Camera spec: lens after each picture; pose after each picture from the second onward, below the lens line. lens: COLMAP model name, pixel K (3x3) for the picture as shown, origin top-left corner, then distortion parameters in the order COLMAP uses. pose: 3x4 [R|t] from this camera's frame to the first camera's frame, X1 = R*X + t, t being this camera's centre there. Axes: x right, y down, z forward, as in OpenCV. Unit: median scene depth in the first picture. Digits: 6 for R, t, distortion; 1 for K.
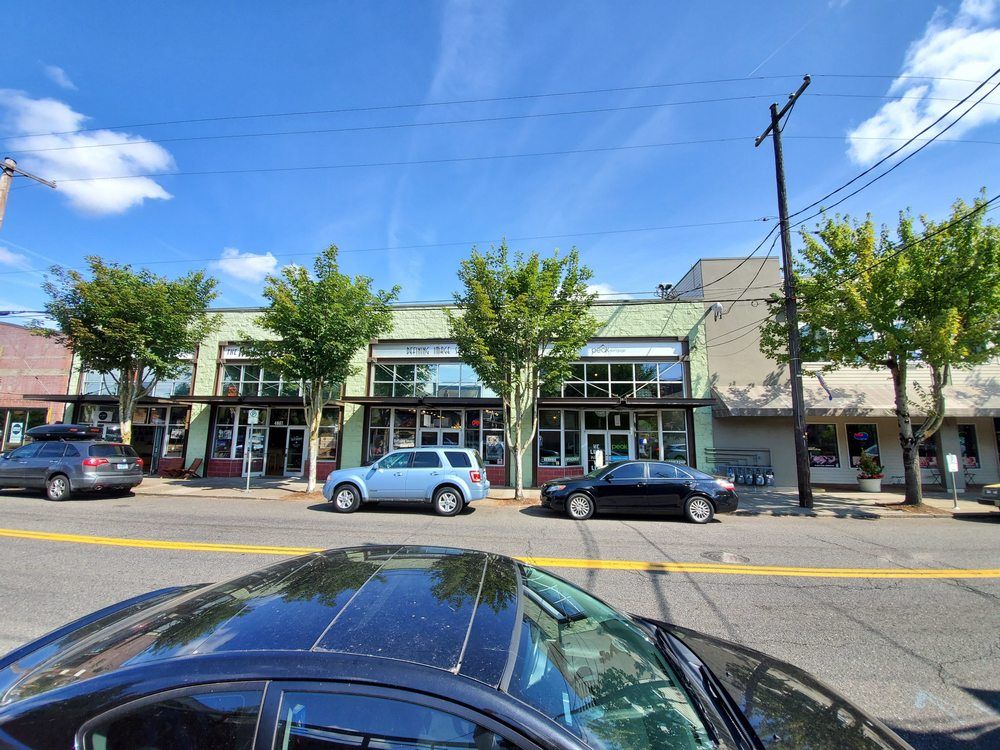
lens RADIAL K [[401.1, 0, 497.8], [0, 401.1, 366.6], [0, 0, 1]] dist [-0.010939, -0.001367]
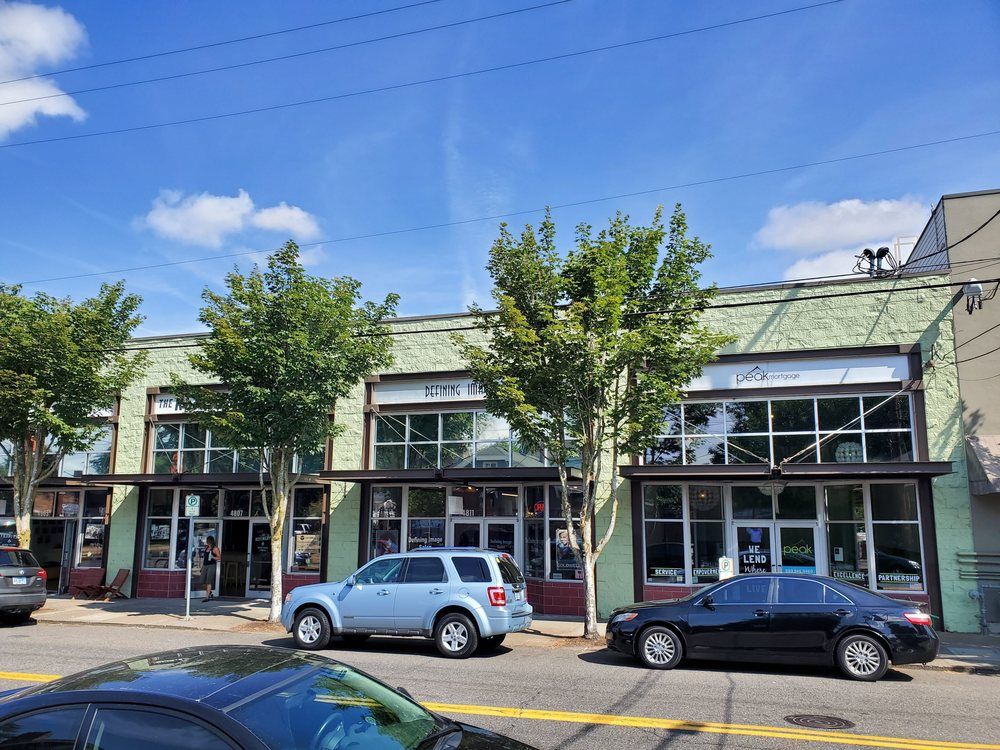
lens RADIAL K [[769.9, 0, 503.3], [0, 769.9, 383.9], [0, 0, 1]] dist [-0.005503, 0.012977]
pose [[0.979556, -0.043863, -0.196329, 0.138851], [0.041067, 0.998989, -0.018295, -0.028363], [0.196933, 0.009858, 0.980367, -0.136622]]
